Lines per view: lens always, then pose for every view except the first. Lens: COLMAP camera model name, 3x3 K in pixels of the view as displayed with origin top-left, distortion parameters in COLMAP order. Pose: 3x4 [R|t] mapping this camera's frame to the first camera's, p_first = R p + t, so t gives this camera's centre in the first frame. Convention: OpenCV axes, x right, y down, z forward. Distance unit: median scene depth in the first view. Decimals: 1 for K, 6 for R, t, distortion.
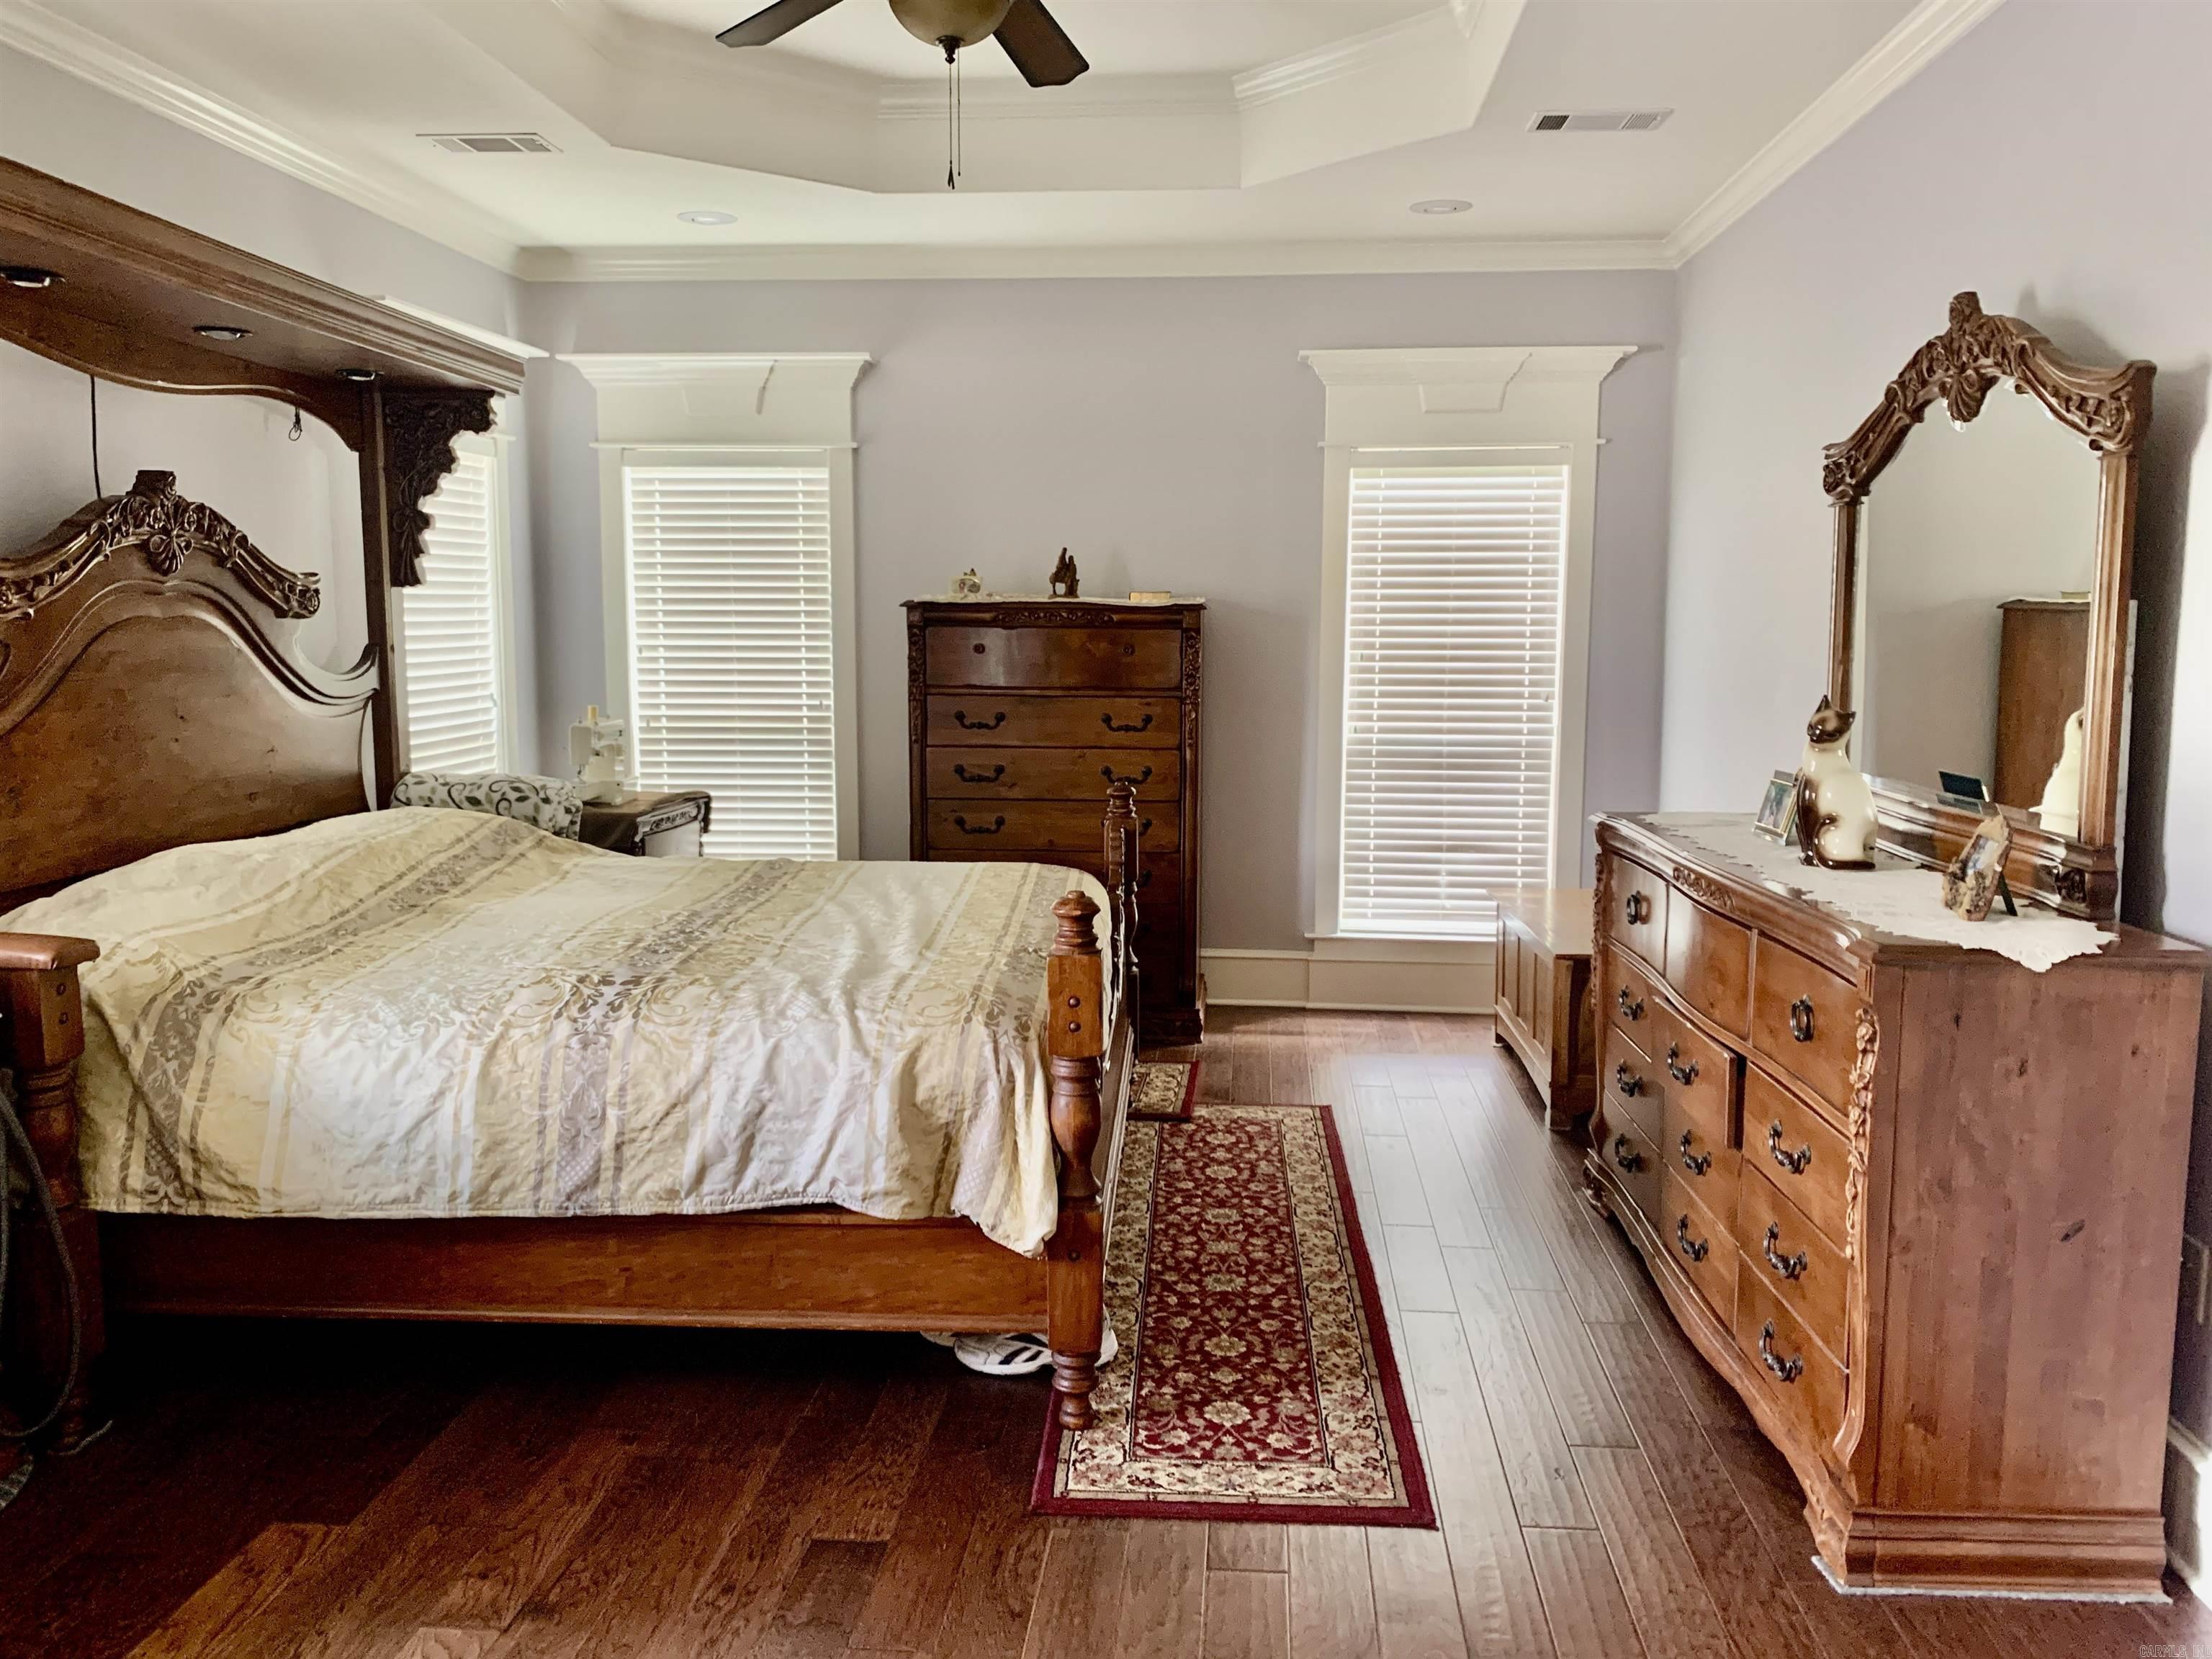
lens RADIAL K [[1693.6, 0, 1149.5], [0, 1693.6, 805.9], [0, 0, 1]] dist [0.042175, -0.058468]
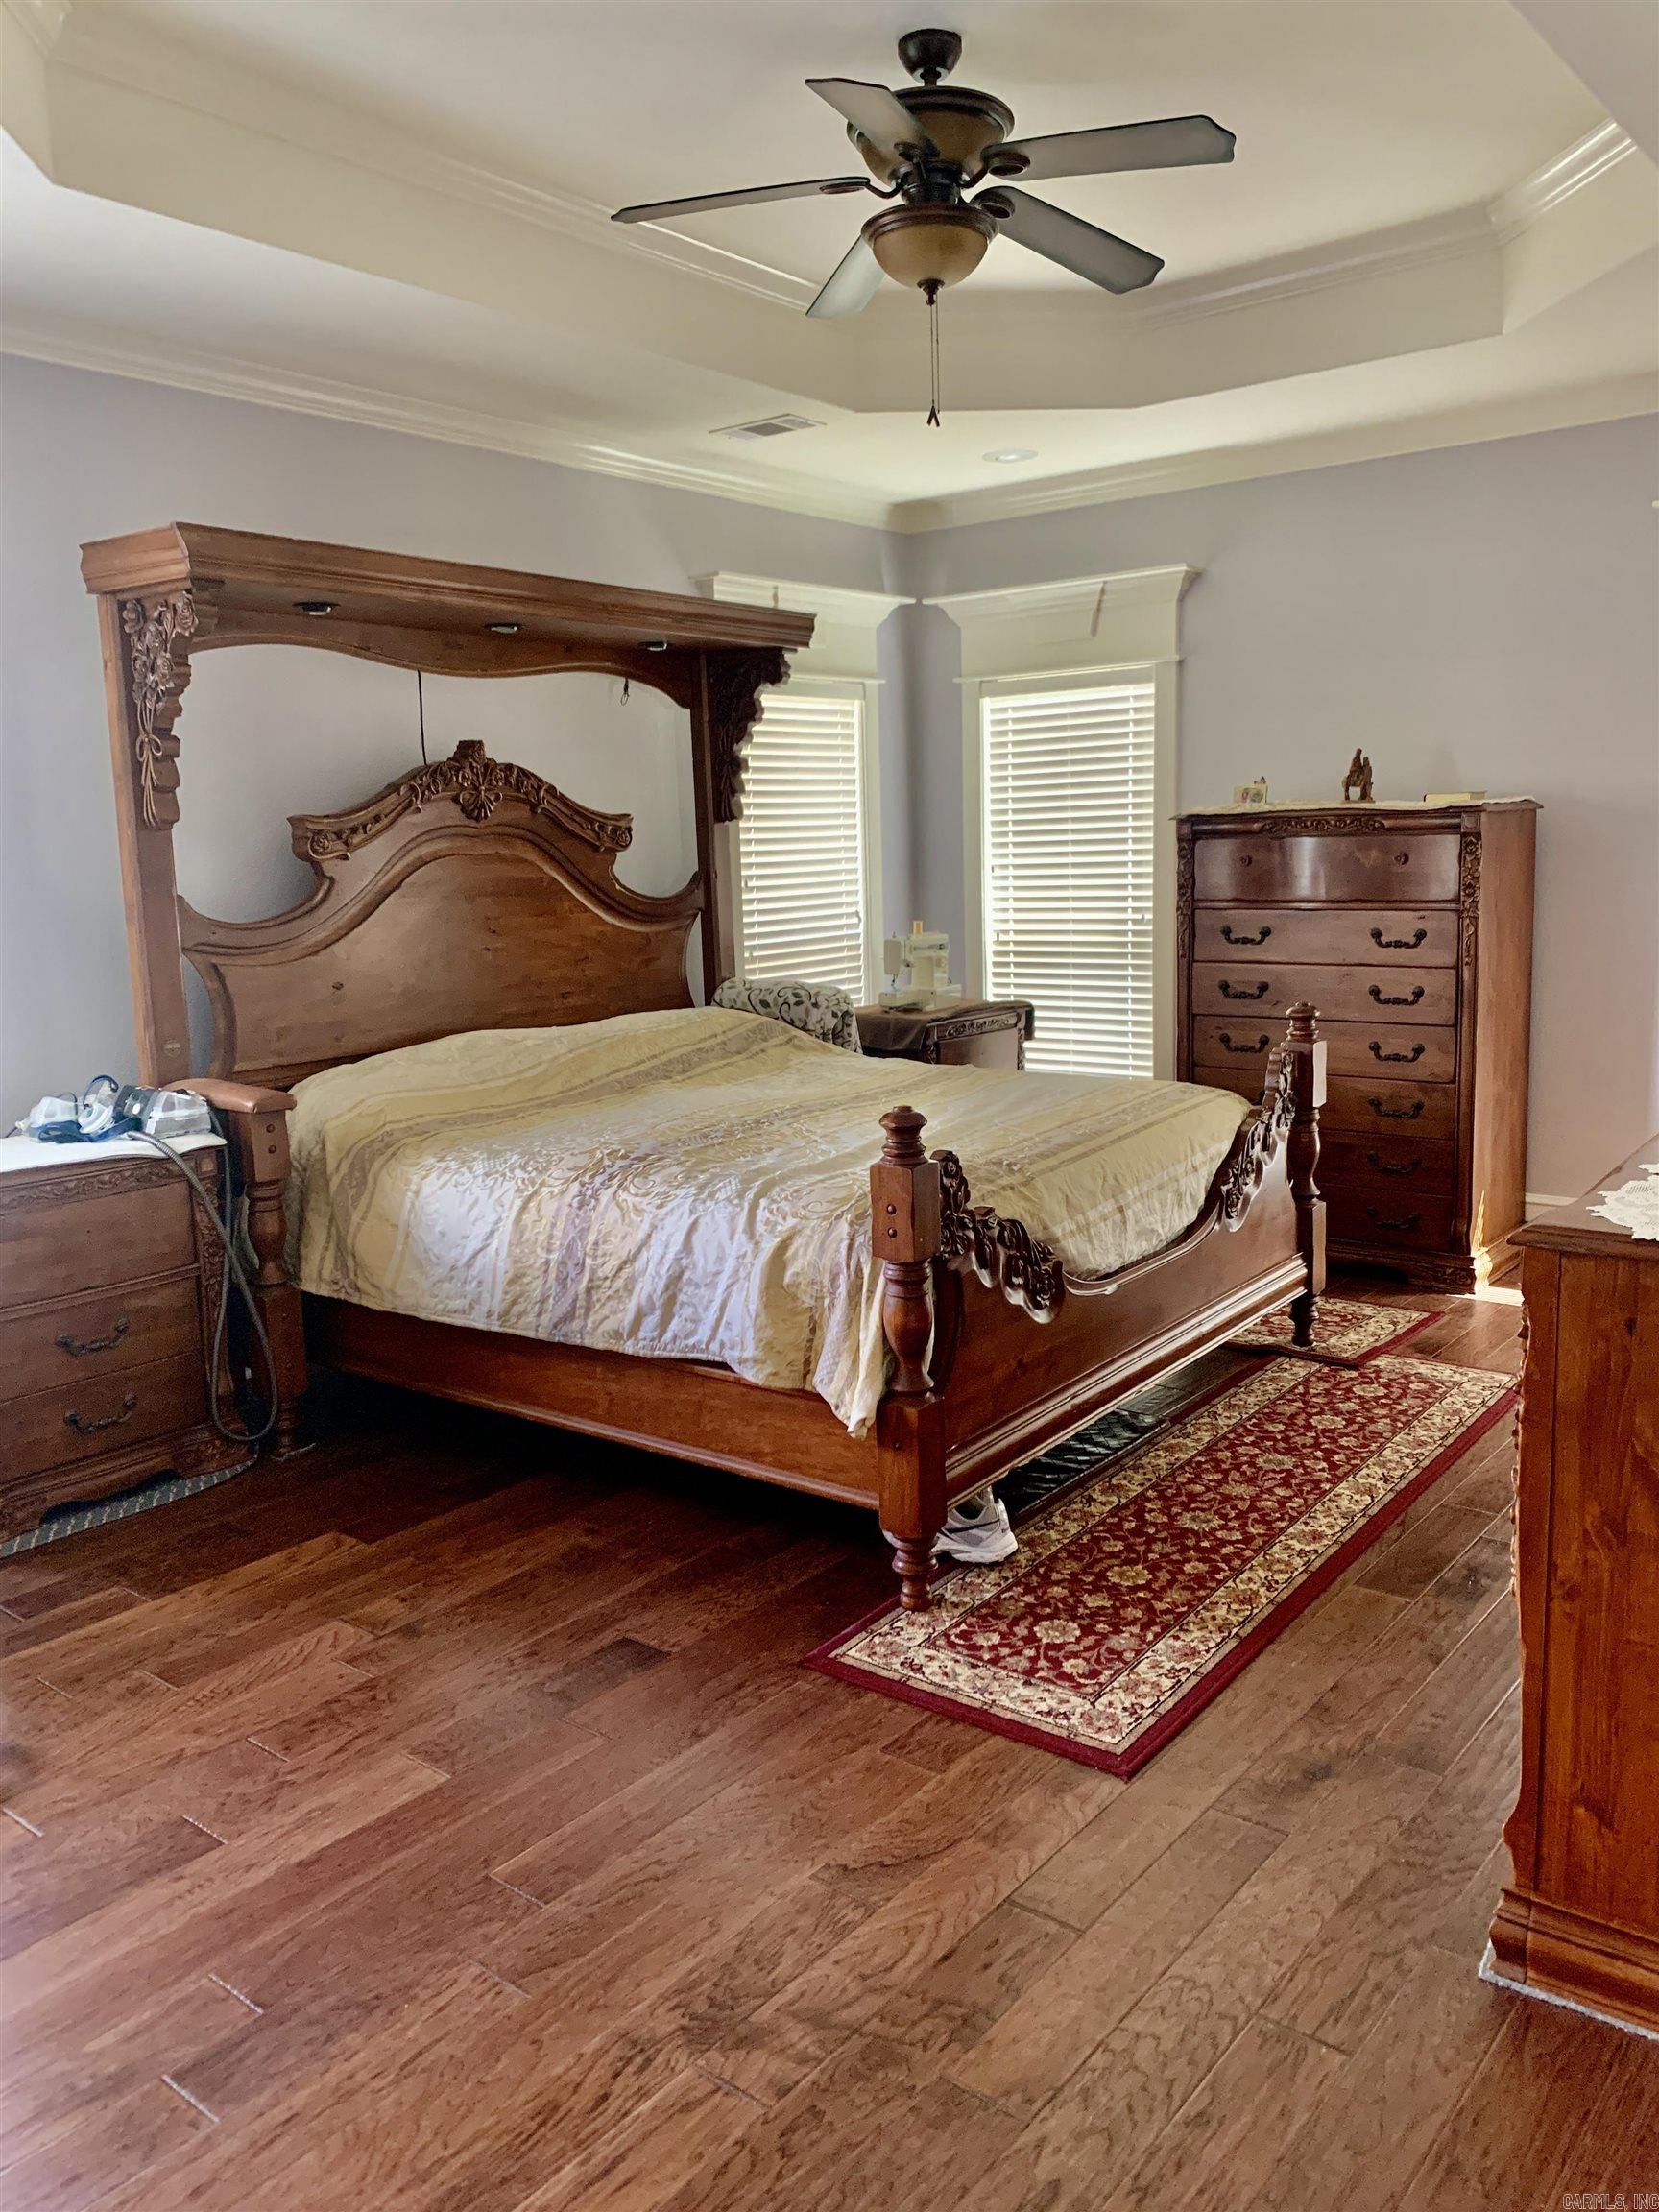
lens RADIAL K [[1693.6, 0, 812.7], [0, 1693.6, 1094.5], [0, 0, 1]] dist [0.042175, -0.058468]
pose [[0.821276, 0.057786, -0.567597, 0.436134], [-0.031508, 0.997933, 0.056007, -0.010238], [0.569660, -0.028114, 0.821399, 0.093233]]
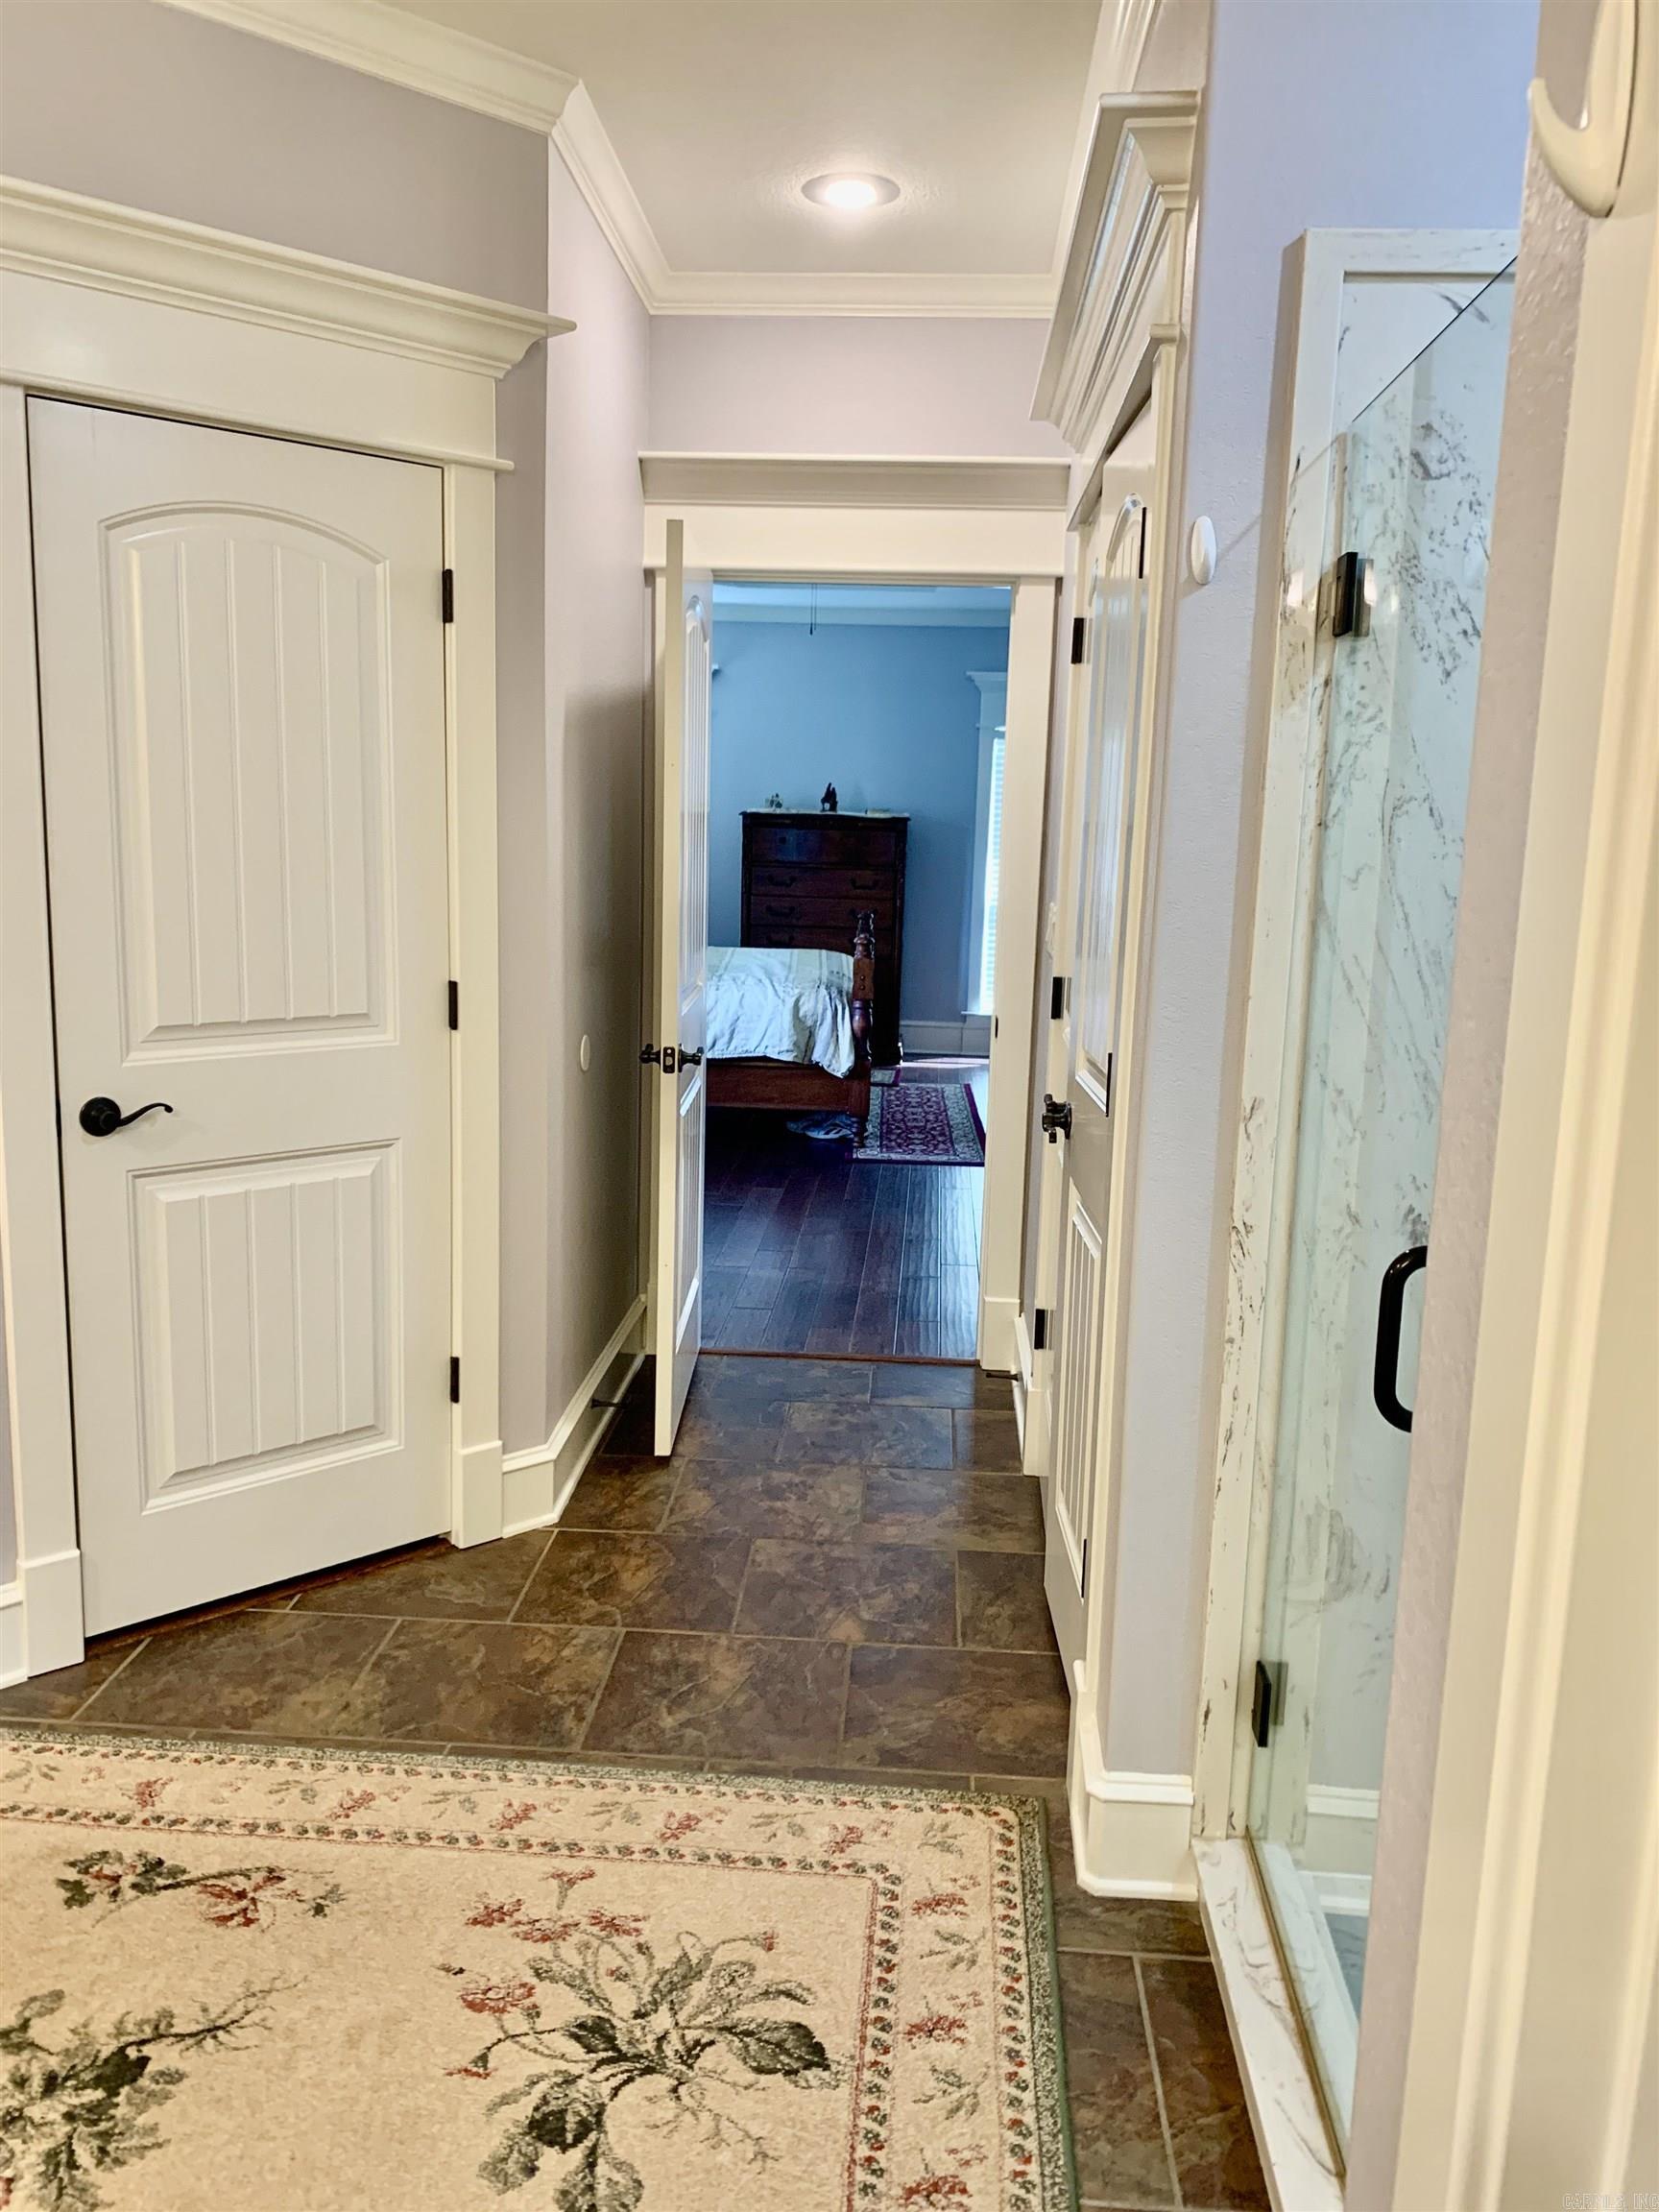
lens RADIAL K [[1693.6, 0, 805.9], [0, 1693.6, 1095.4], [0, 0, 1]] dist [0.042175, -0.058468]
pose [[0.999600, 0.026483, -0.009877, -0.087027], [-0.025946, 0.998360, 0.051029, 0.142048], [0.011213, -0.050752, 0.998648, -1.344791]]
